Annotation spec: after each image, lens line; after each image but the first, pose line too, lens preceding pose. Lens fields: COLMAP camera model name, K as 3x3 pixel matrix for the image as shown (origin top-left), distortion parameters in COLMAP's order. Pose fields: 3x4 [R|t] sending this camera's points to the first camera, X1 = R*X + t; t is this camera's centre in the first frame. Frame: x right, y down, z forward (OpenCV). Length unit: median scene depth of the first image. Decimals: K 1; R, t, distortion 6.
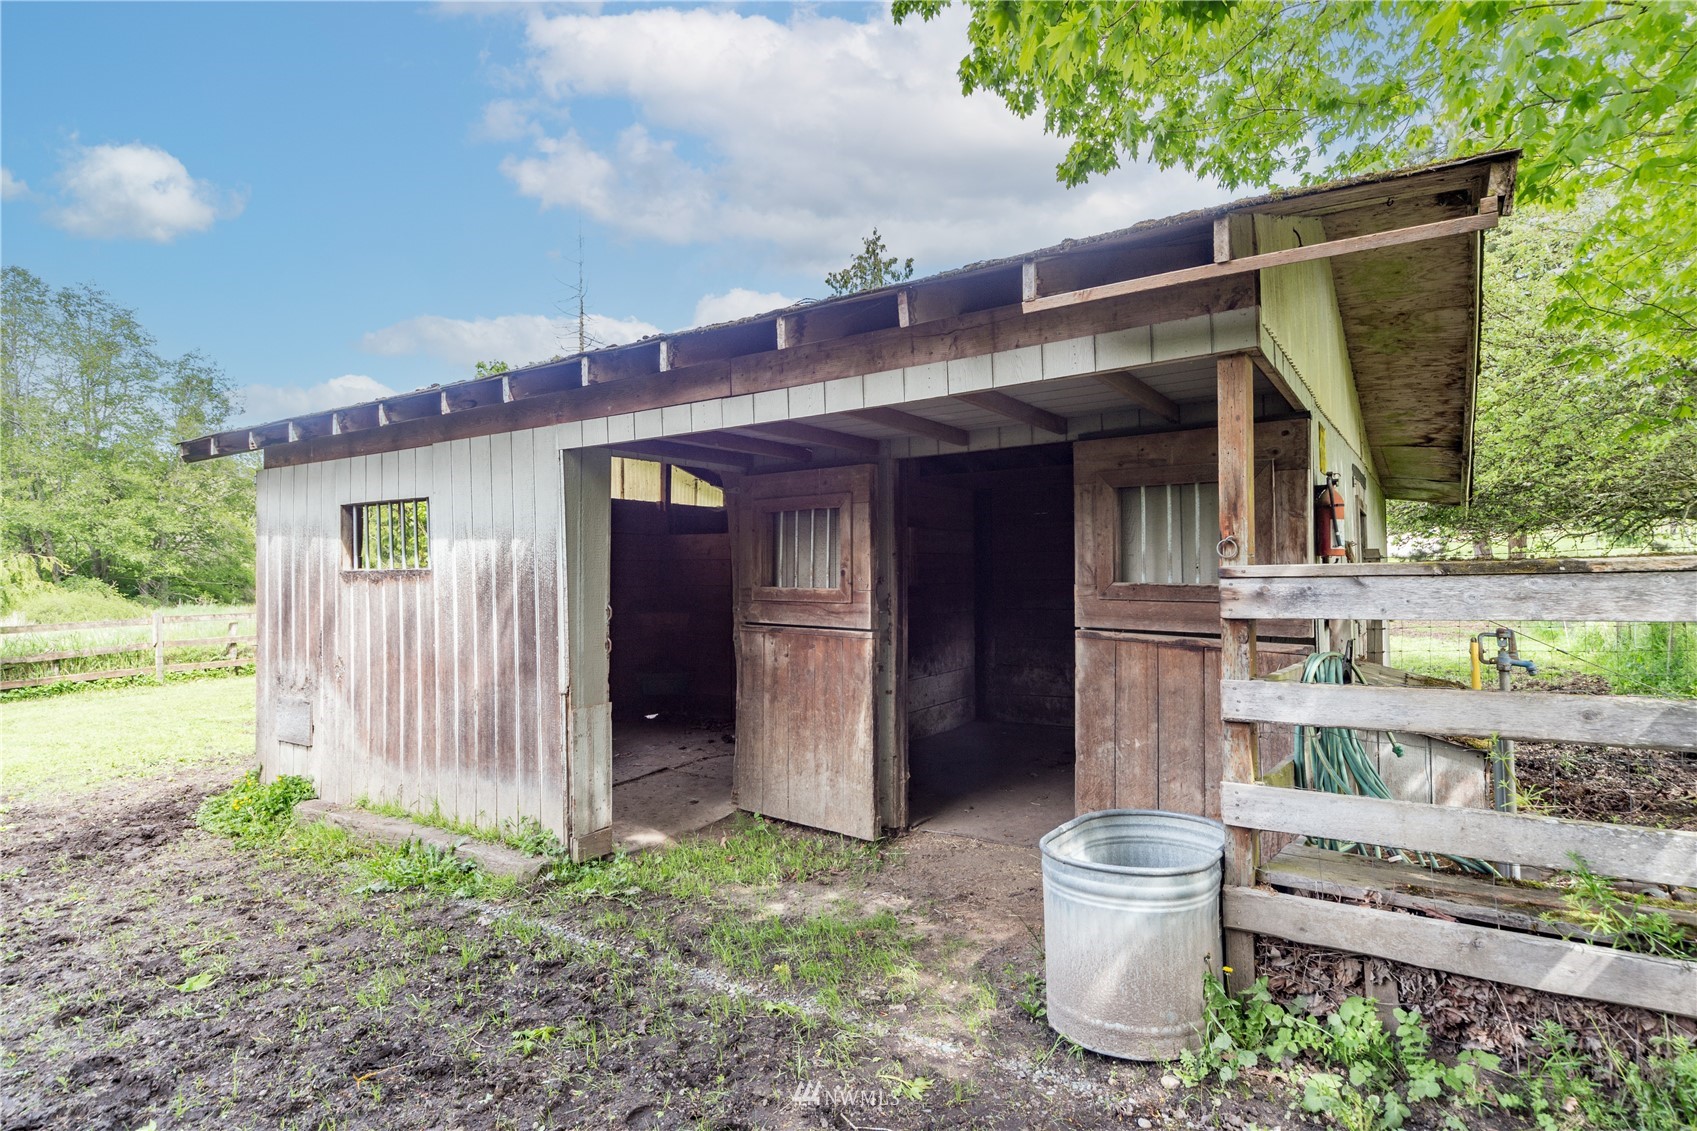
lens RADIAL K [[886.6, 0, 848.5], [0, 886.6, 565.5], [0, 0, 1]] dist [-0.000796, -0.000936]
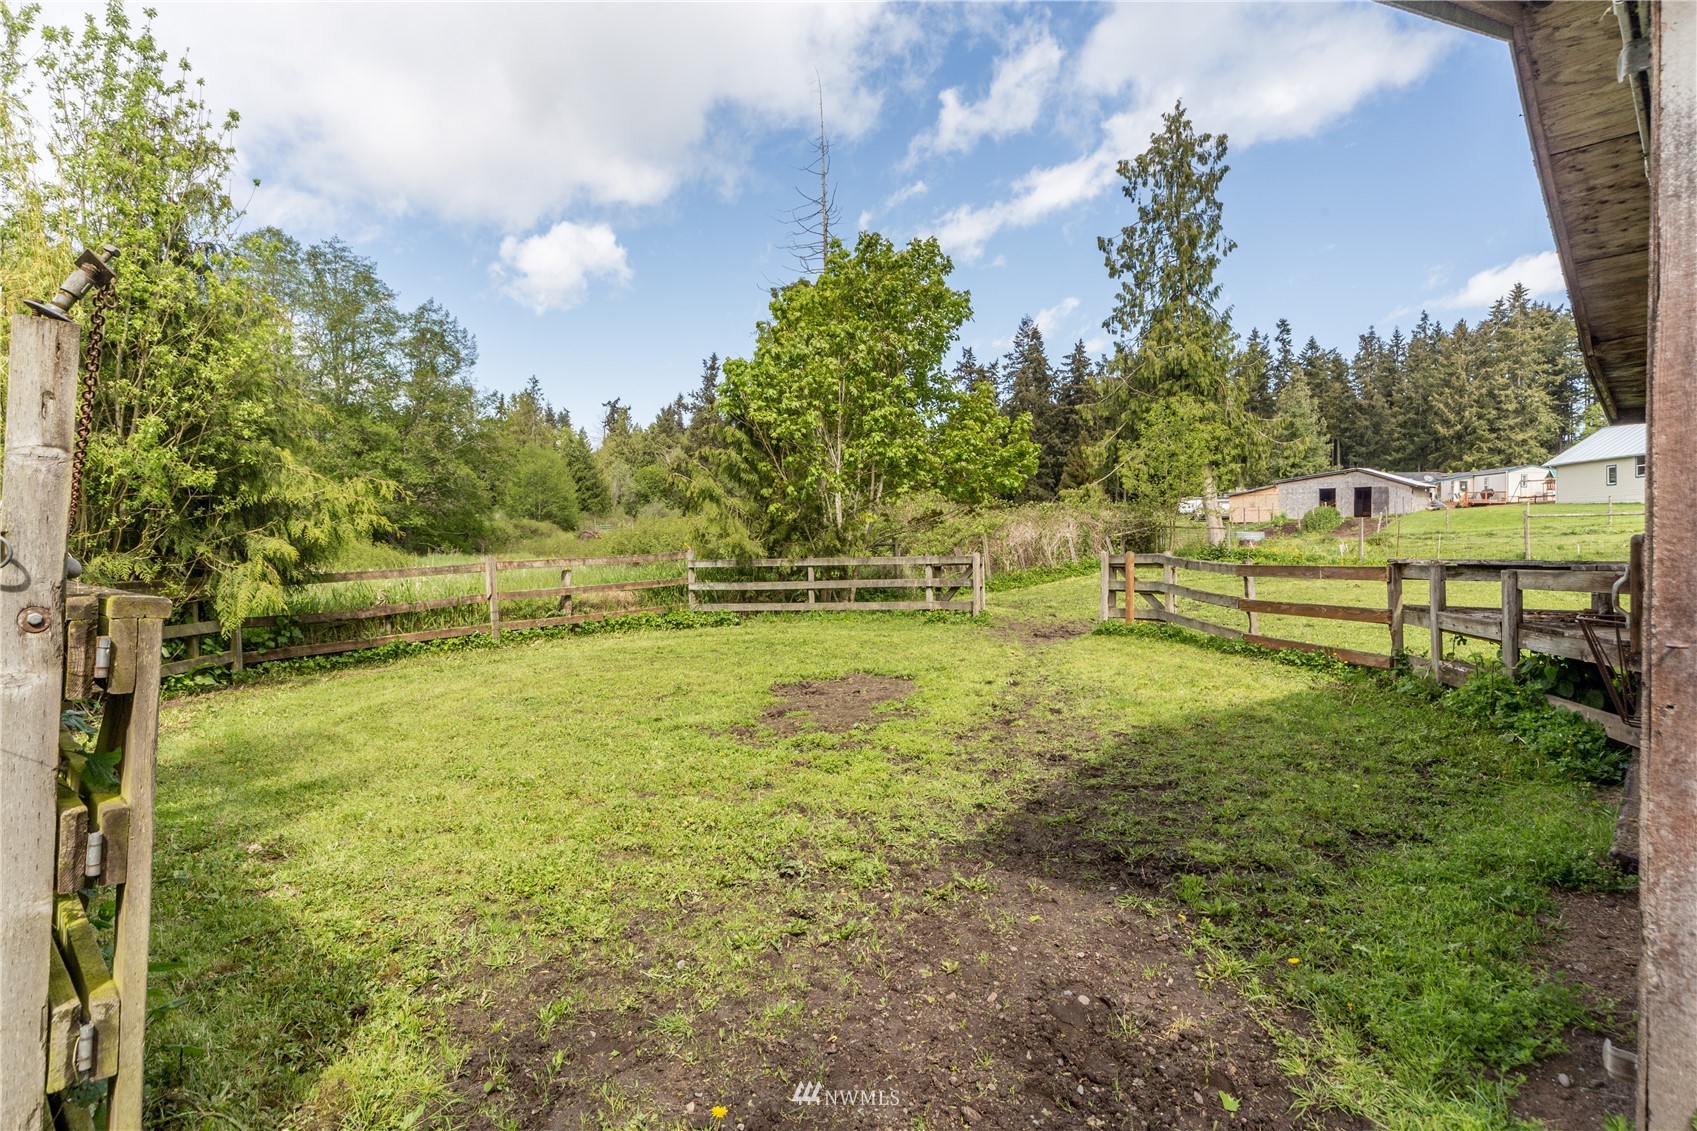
lens RADIAL K [[886.6, 0, 848.5], [0, 886.6, 565.5], [0, 0, 1]] dist [-0.000796, -0.000936]
pose [[0.984716, 0.002394, -0.174154, -0.101440], [0.006785, 0.998619, 0.052091, 0.006784], [0.174038, -0.052477, 0.983340, 0.084527]]
